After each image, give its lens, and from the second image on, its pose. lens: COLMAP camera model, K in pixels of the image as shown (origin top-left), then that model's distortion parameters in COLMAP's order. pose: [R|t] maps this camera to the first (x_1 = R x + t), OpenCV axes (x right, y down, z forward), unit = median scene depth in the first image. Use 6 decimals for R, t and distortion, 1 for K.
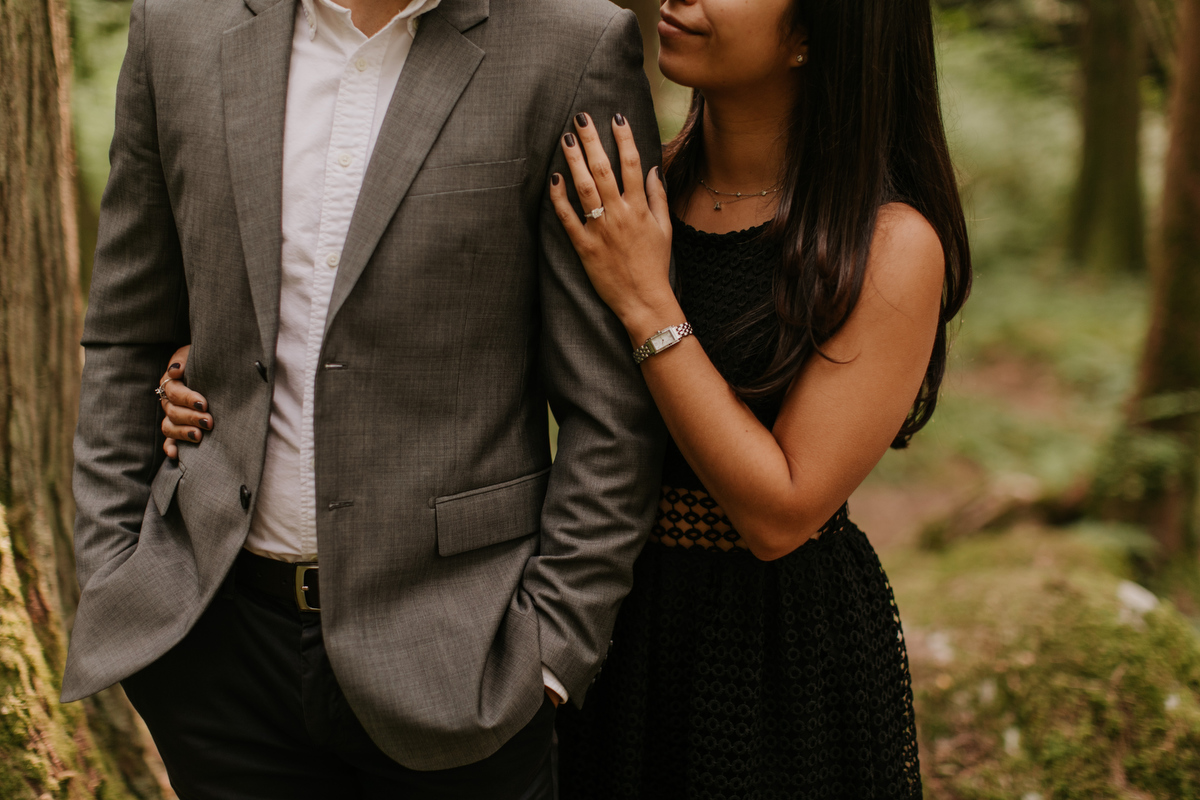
lens RADIAL K [[1792.4, 0, 598.3], [0, 1792.4, 357.6], [0, 0, 1]] dist [-0.564811, 2.137990]
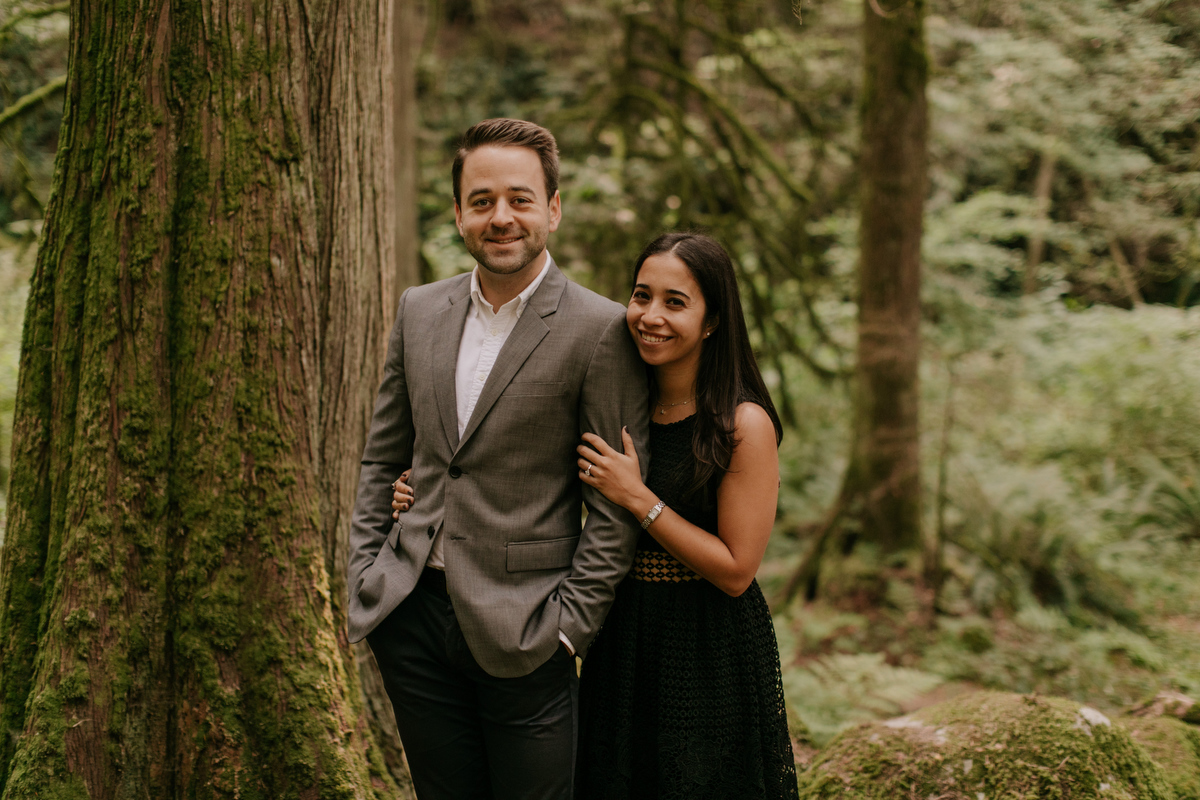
lens RADIAL K [[1756.9, 0, 594.4], [0, 1756.9, 394.1], [0, 0, 1]] dist [0.036891, -0.048129]
pose [[0.971634, 0.040815, -0.232940, 0.441214], [-0.067836, 0.991703, -0.109195, 0.117810], [0.226550, 0.121899, 0.966341, -0.921206]]
